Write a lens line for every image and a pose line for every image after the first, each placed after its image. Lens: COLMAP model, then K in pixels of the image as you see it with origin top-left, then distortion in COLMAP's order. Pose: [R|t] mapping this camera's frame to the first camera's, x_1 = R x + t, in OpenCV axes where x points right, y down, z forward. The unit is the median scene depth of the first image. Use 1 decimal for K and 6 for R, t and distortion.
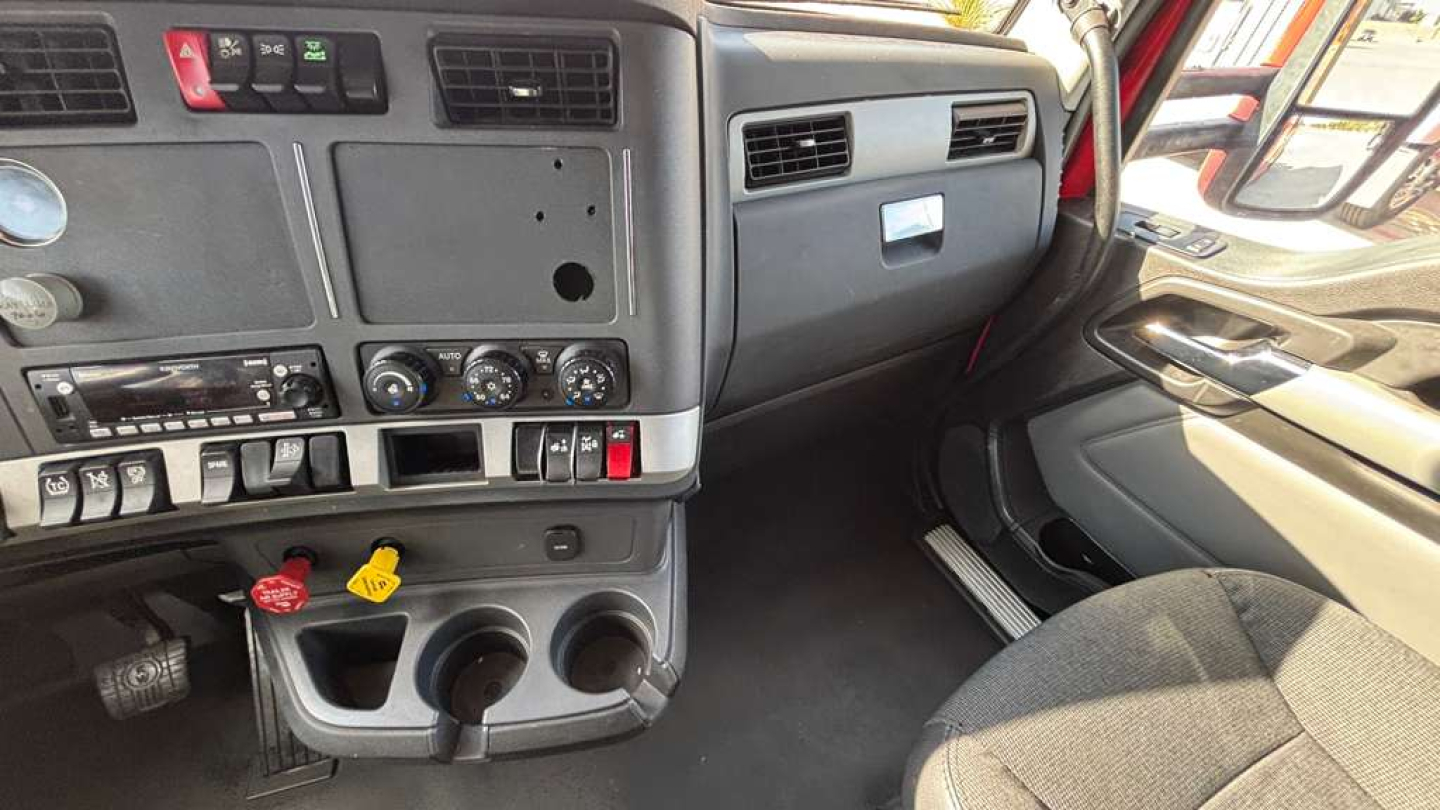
lens RADIAL K [[576.3, 0, 713.4], [0, 576.3, 404.5], [0, 0, 1]] dist [-0.000773, -0.000193]
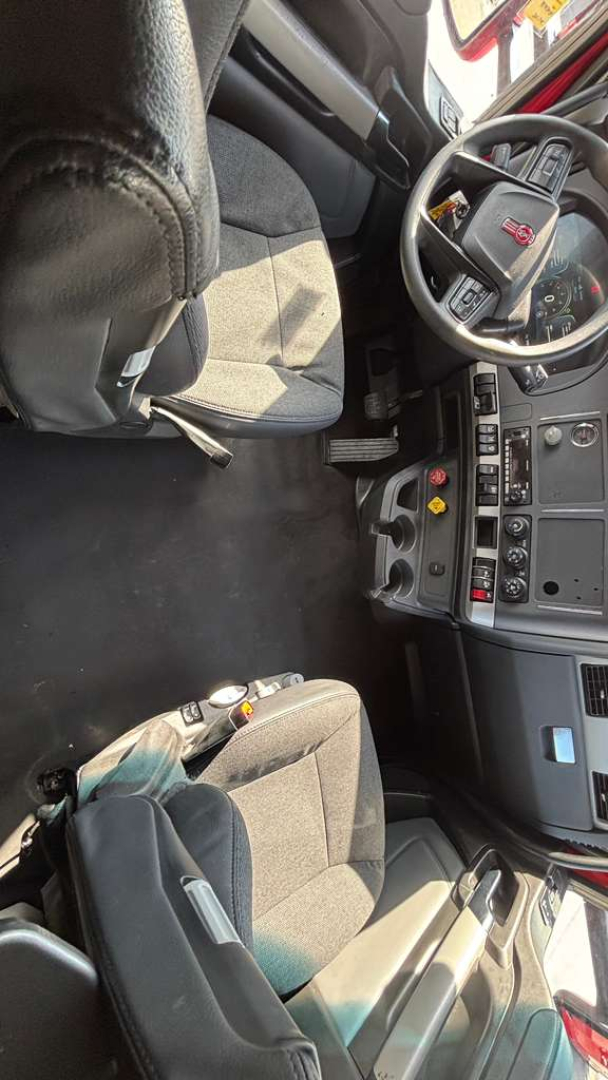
lens RADIAL K [[432.2, 0, 302.0], [0, 432.2, 538.8], [0, 0, 1]] dist [-0.000773, -0.000193]
pose [[-0.173580, 0.947118, -0.269885, 0.294258], [-0.977649, -0.132709, 0.163069, 0.627340], [0.118629, 0.292158, 0.948984, -1.159926]]
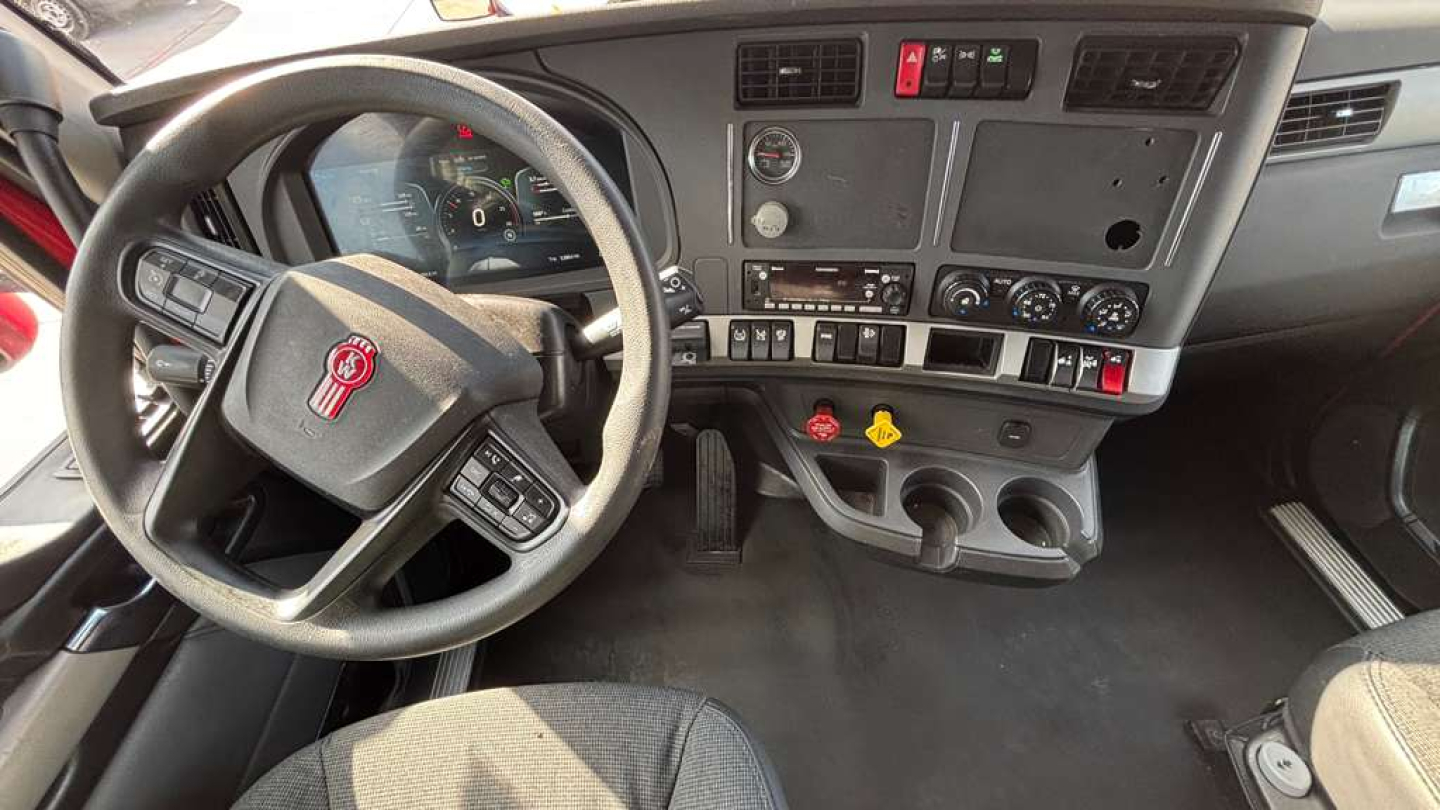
lens RADIAL K [[576.3, 0, 714.7], [0, 576.3, 400.0], [0, 0, 1]] dist [-0.000773, -0.000193]
pose [[0.934640, 0.182210, -0.305366, -0.587007], [-0.140586, 0.978121, 0.153345, 0.070770], [0.326626, -0.100392, 0.939807, -0.494410]]
